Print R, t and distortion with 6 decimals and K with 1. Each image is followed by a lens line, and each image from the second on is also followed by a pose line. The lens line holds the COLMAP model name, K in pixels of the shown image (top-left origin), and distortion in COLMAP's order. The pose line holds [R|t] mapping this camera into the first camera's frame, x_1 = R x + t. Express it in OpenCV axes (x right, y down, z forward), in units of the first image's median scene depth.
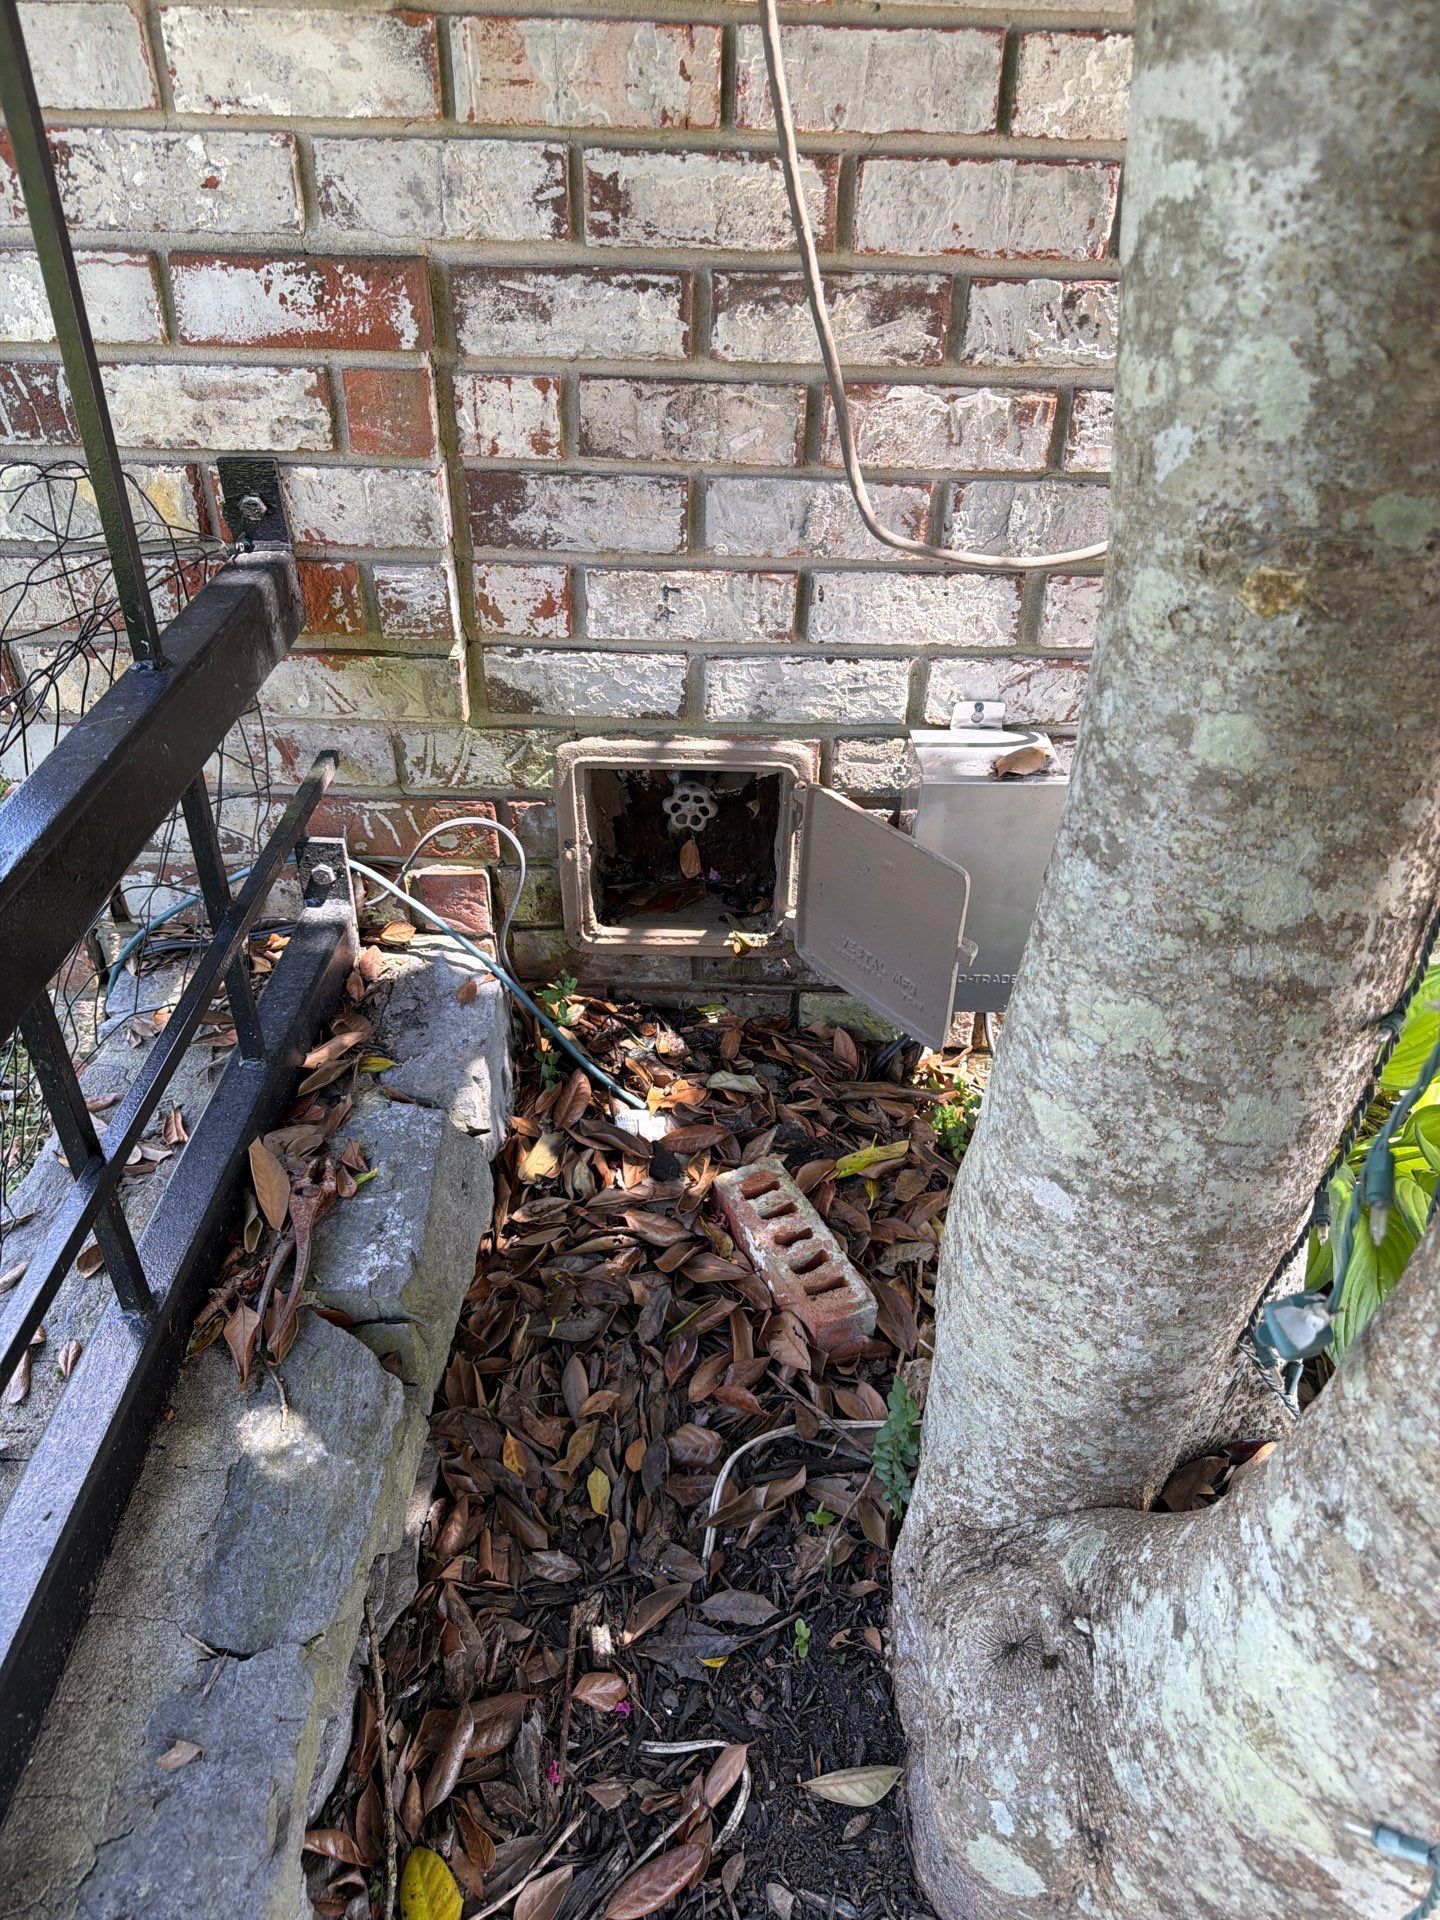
lens RADIAL K [[1411.3, 0, 722.2], [0, 1411.3, 960.5], [0, 0, 1]] dist [0.030371, -0.046169]
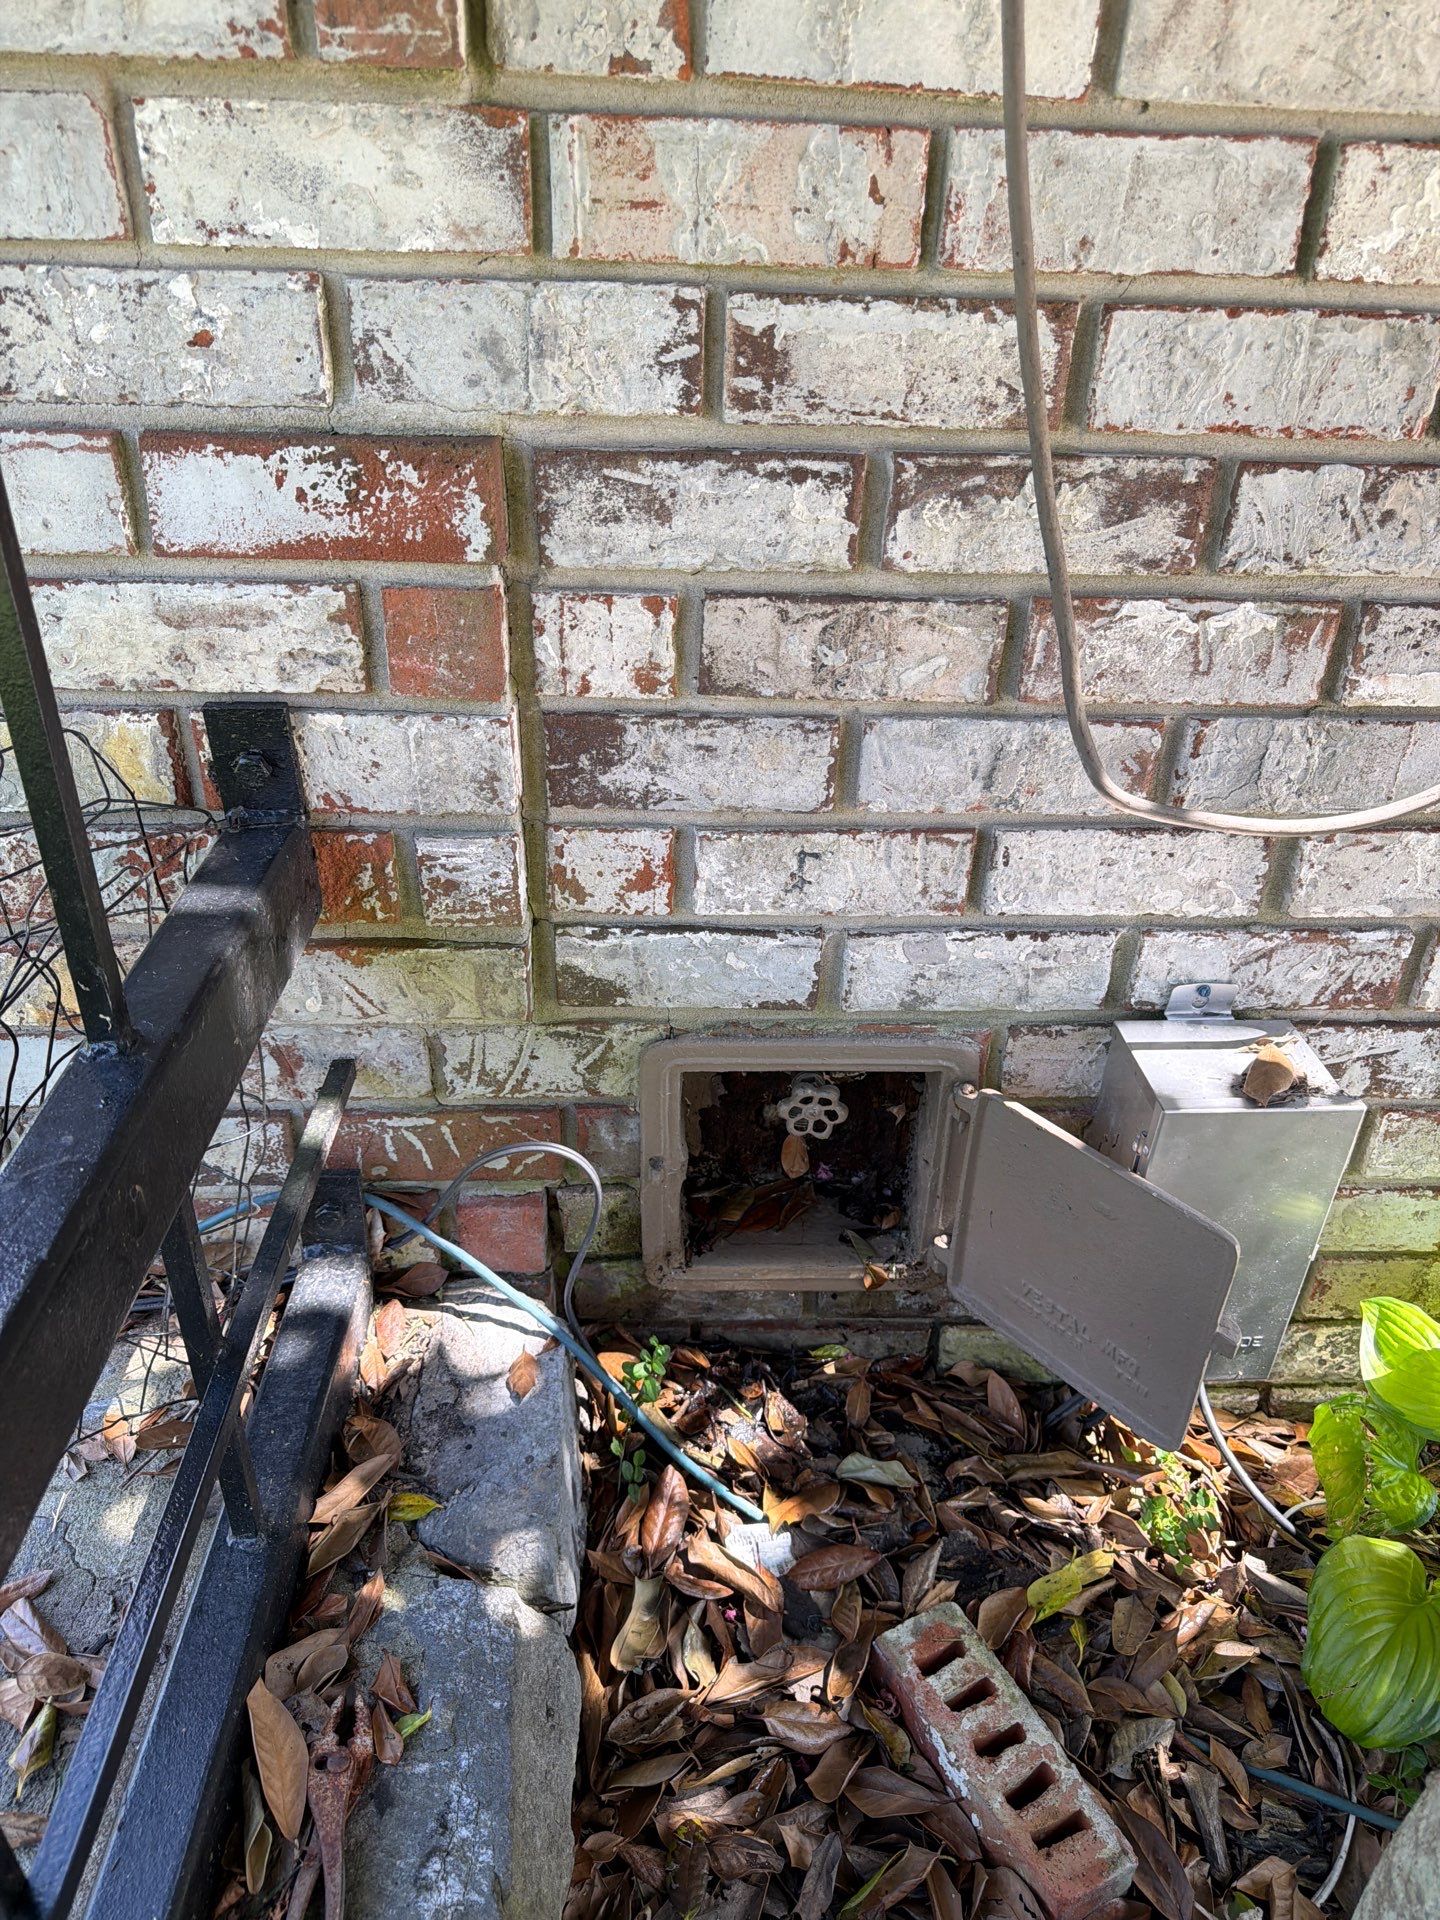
lens RADIAL K [[1411.3, 0, 716.4], [0, 1411.3, 954.5], [0, 0, 1]] dist [0.030371, -0.046169]
pose [[0.999028, -0.017103, 0.040621, -0.126707], [0.019705, 0.997720, -0.064556, -0.175382], [-0.039425, 0.065293, 0.997087, 0.278370]]
